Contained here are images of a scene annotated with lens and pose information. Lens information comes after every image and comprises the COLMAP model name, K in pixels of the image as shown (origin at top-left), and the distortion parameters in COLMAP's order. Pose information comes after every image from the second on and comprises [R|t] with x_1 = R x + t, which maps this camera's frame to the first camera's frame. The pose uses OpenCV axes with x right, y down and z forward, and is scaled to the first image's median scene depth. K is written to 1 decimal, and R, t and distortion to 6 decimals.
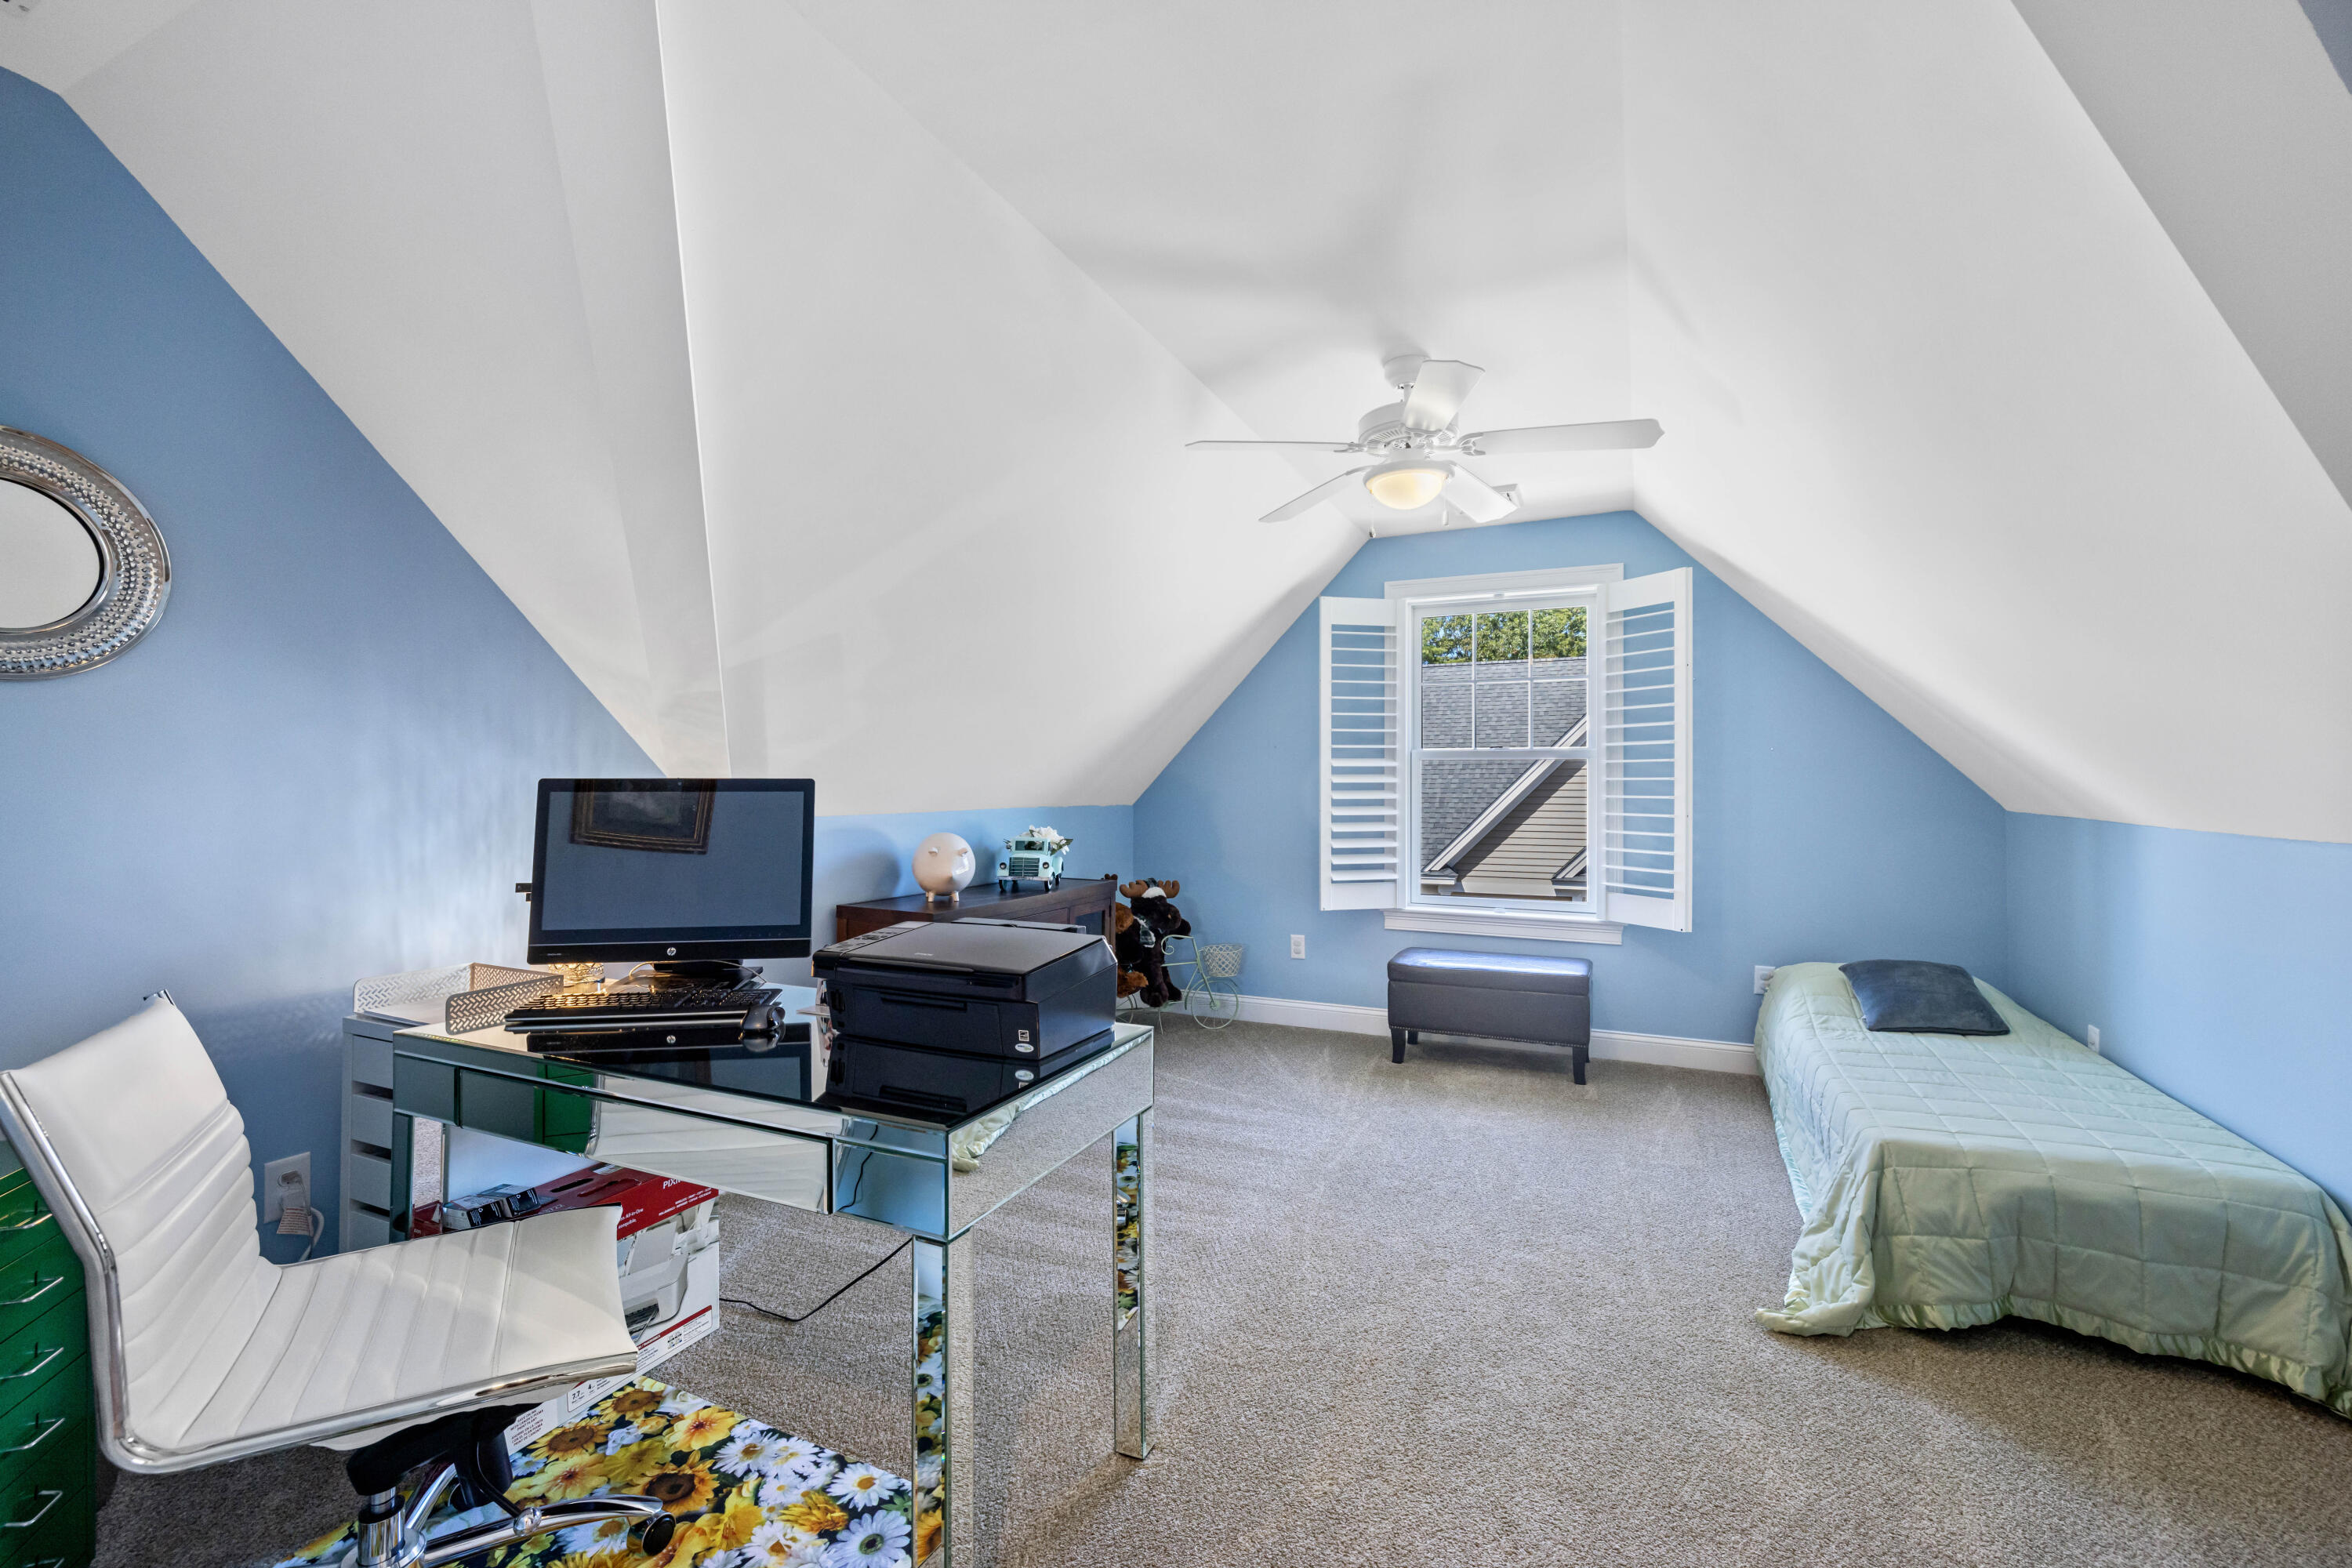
lens RADIAL K [[1014.5, 0, 1179.8], [0, 1014.5, 783.5], [0, 0, 1]] dist [0.000155, -0.001418]
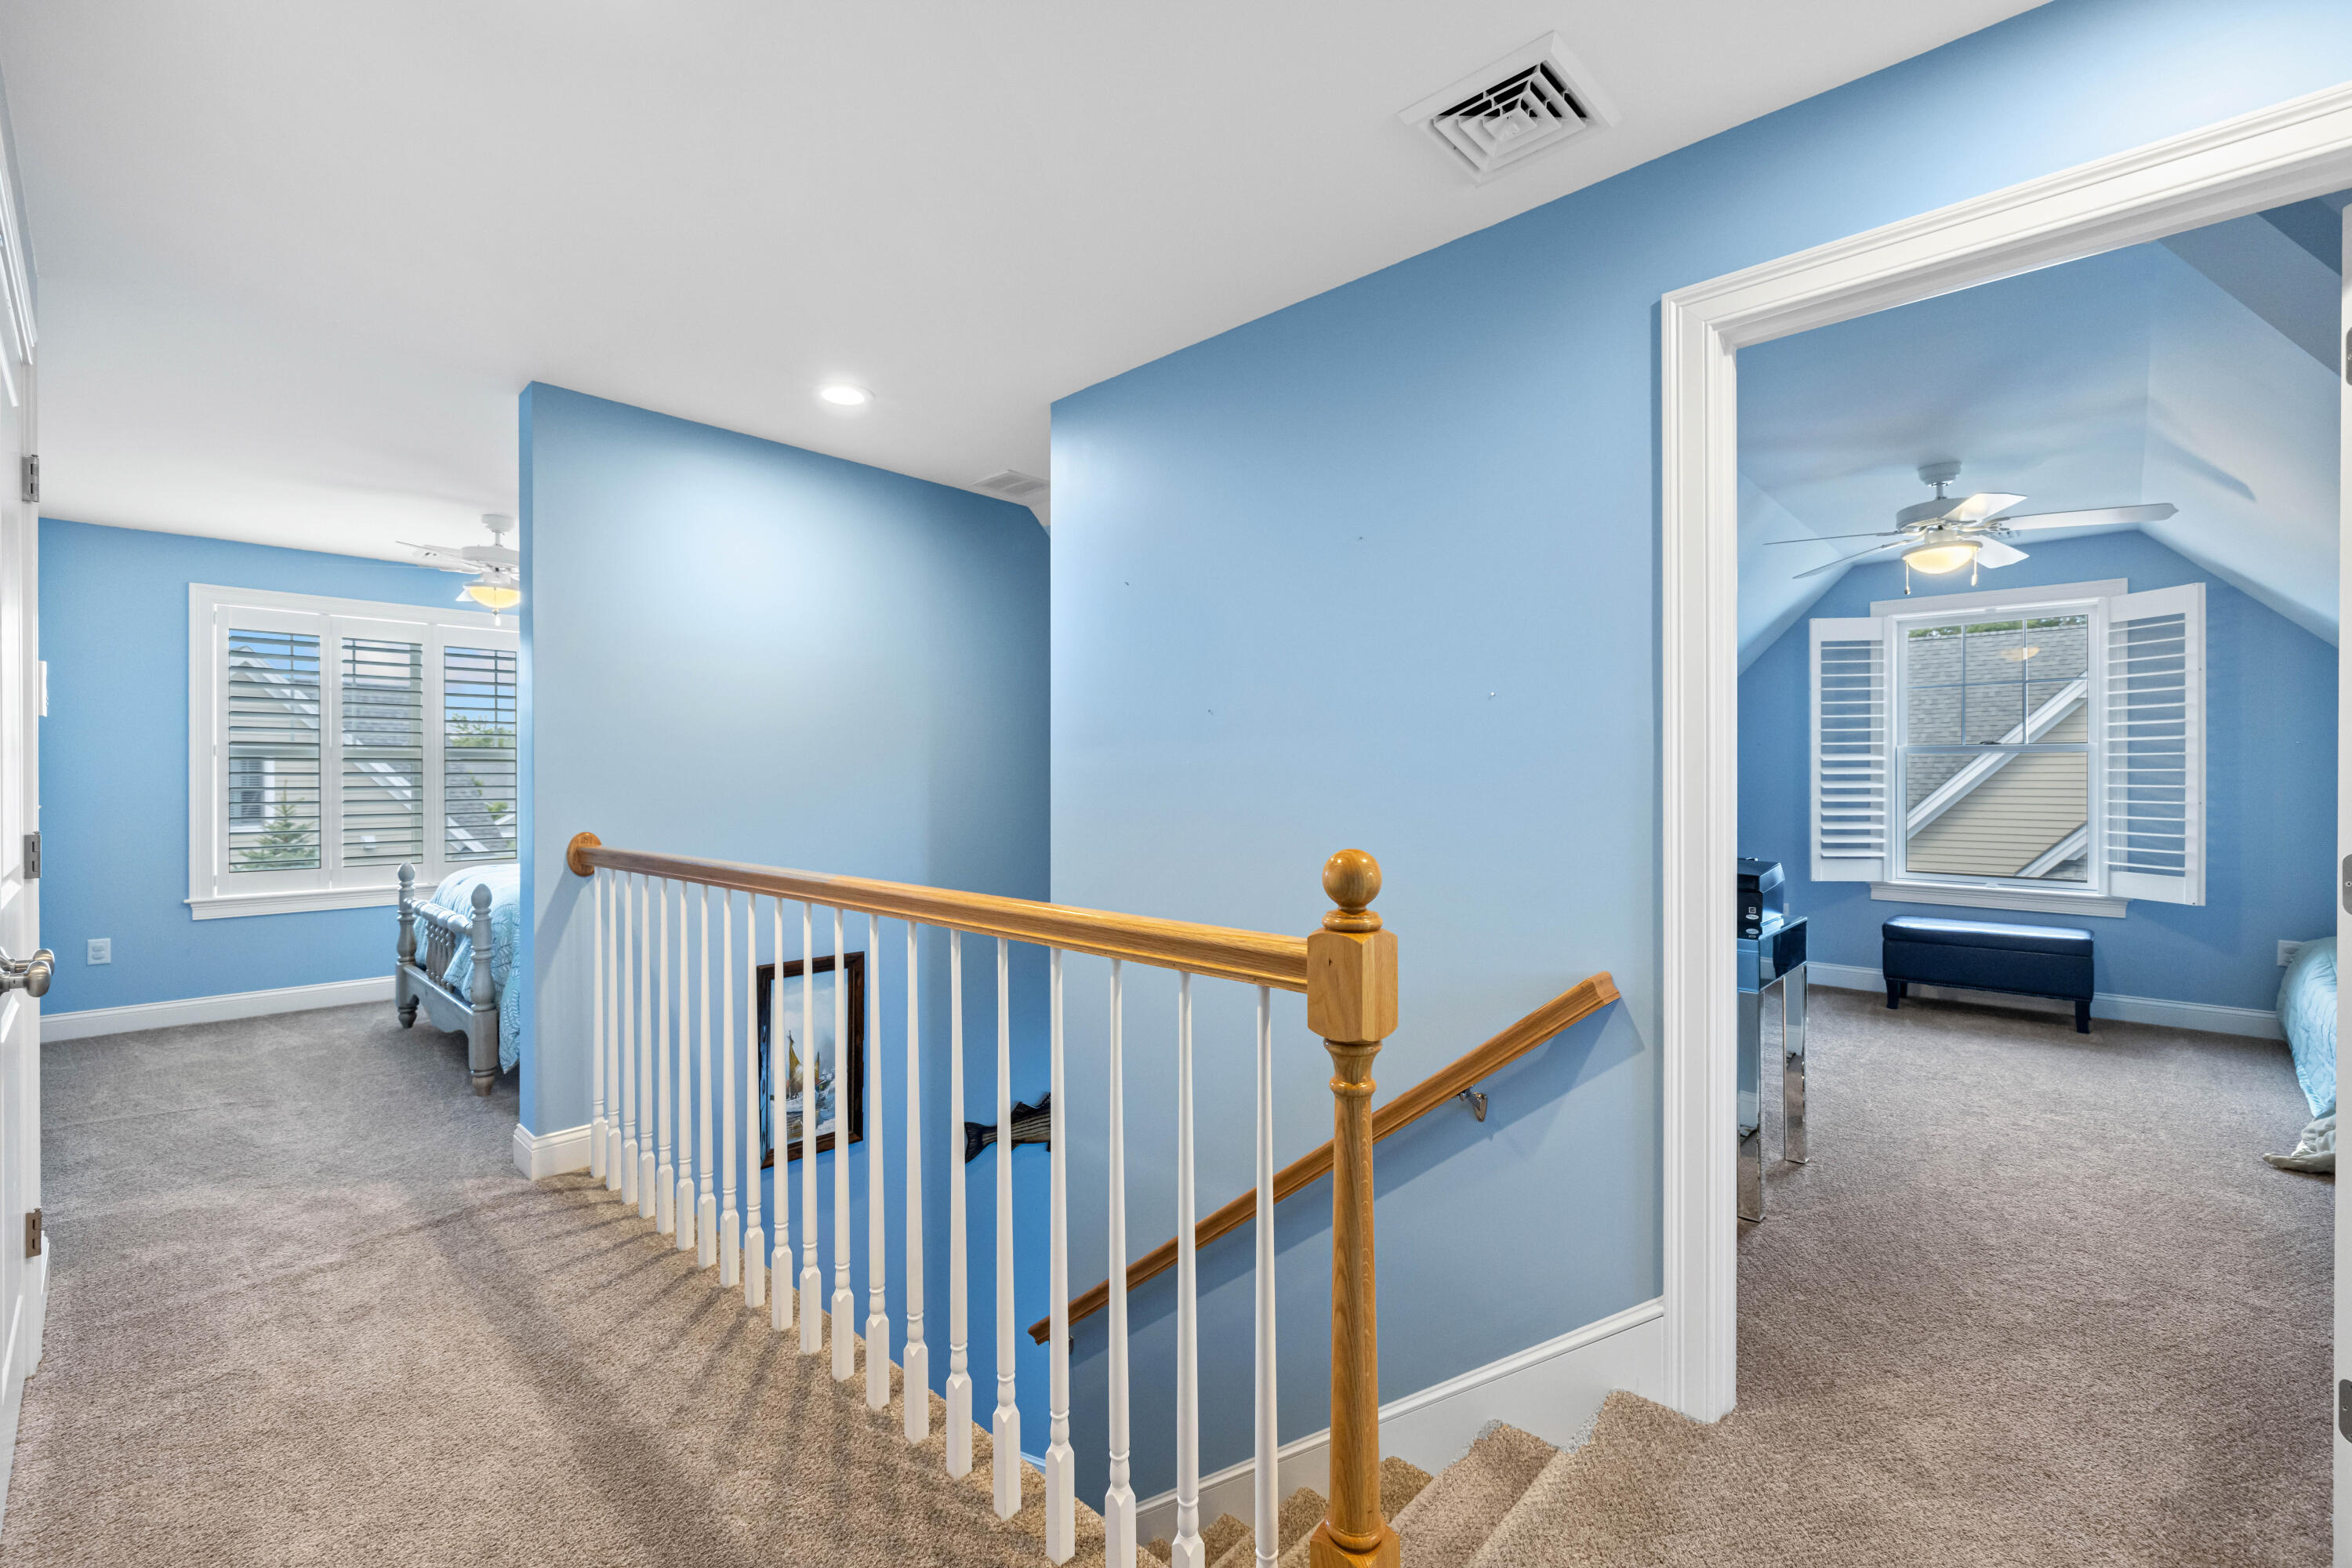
lens RADIAL K [[1014.5, 0, 1169.9], [0, 1014.5, 777.6], [0, 0, 1]] dist [0.000155, -0.001418]
pose [[0.946456, -0.001287, -0.322829, -0.216329], [0.002336, 0.999993, 0.002864, -0.002450], [0.322823, -0.003465, 0.946453, -0.428194]]
